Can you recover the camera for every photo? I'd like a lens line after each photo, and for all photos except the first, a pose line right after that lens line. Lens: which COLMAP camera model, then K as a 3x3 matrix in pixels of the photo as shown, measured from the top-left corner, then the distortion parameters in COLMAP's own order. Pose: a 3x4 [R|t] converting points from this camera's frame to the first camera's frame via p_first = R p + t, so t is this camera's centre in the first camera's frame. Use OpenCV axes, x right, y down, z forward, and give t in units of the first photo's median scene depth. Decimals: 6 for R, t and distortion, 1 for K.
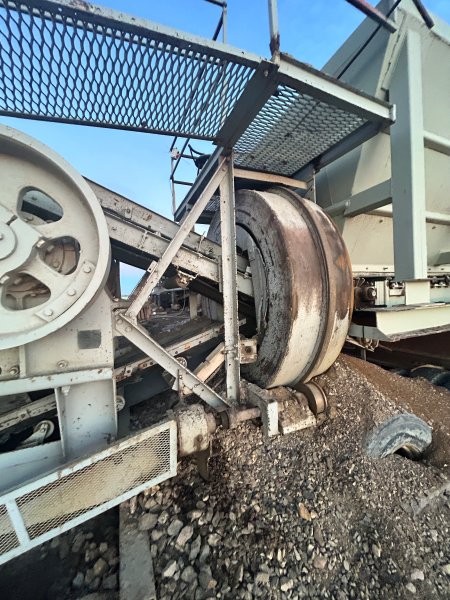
lens RADIAL K [[242.0, 0, 223.6], [0, 242.0, 299.6], [0, 0, 1]] dist [0.000440, 0.000087]
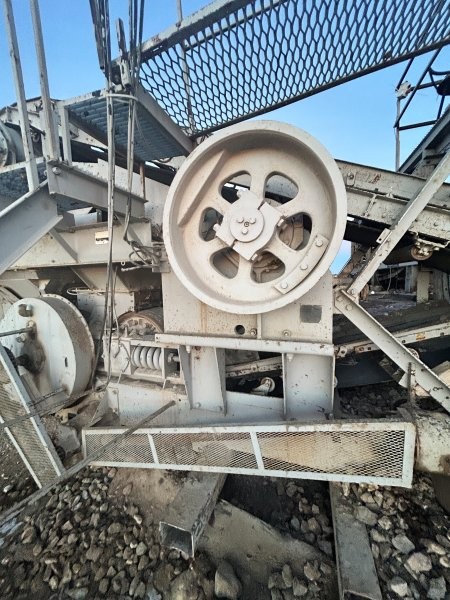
lens RADIAL K [[242.0, 0, 223.6], [0, 242.0, 299.6], [0, 0, 1]] dist [0.000440, 0.000087]
pose [[0.734576, 0.066529, -0.675257, -0.113021], [-0.012489, 0.996339, 0.084576, 0.018102], [0.678412, -0.053694, 0.732717, -0.001944]]
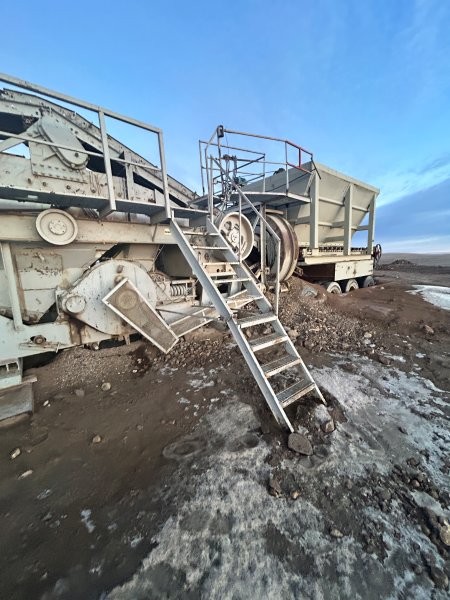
lens RADIAL K [[242.0, 0, 223.6], [0, 242.0, 299.6], [0, 0, 1]] dist [0.000440, 0.000087]
pose [[0.957879, -0.044091, 0.283766, -1.487412], [0.006257, 0.991113, 0.132877, 0.181706], [-0.287103, -0.125504, 0.949642, -2.025616]]
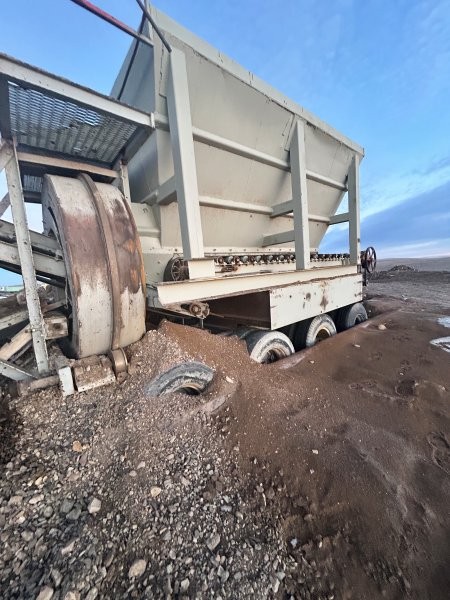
lens RADIAL K [[242.0, 0, 223.6], [0, 242.0, 299.6], [0, 0, 1]] dist [0.000440, 0.000087]
pose [[0.956748, -0.069148, 0.282579, 0.590959], [0.047993, 0.995548, 0.081121, 0.037028], [-0.286930, -0.064051, 0.955808, -0.292305]]
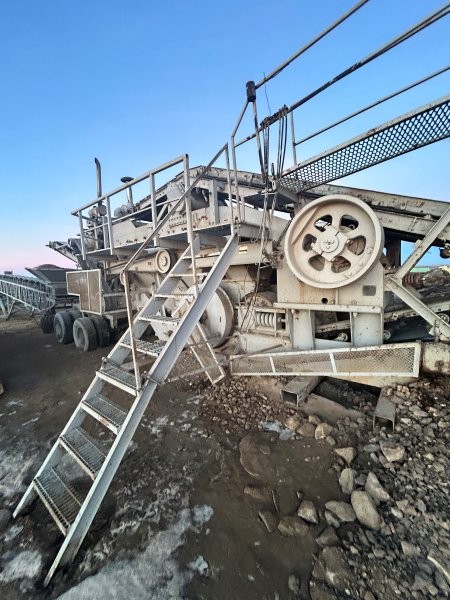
lens RADIAL K [[242.0, 0, 223.6], [0, 242.0, 299.6], [0, 0, 1]] dist [0.000440, 0.000087]
pose [[0.471952, 0.093412, -0.876662, 0.422537], [0.005330, 0.994050, 0.108790, 0.026765], [0.881608, -0.056016, 0.468646, -0.649865]]
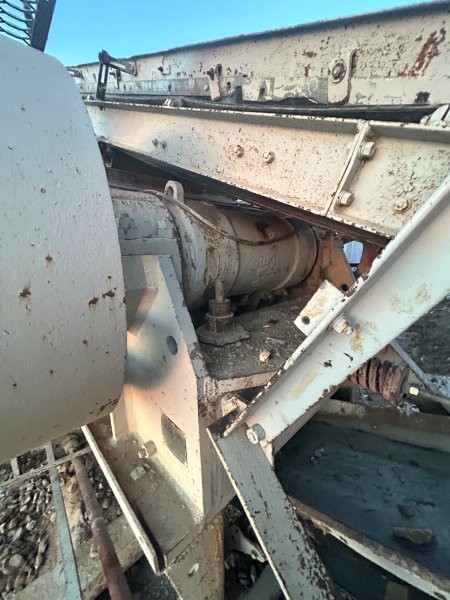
lens RADIAL K [[242.0, 0, 223.6], [0, 242.0, 299.6], [0, 0, 1]] dist [0.000440, 0.000087]
pose [[0.342969, 0.229137, -0.910971, -0.126320], [-0.011409, 0.970737, 0.239874, -0.182727], [0.939278, -0.071876, 0.335547, 0.805850]]
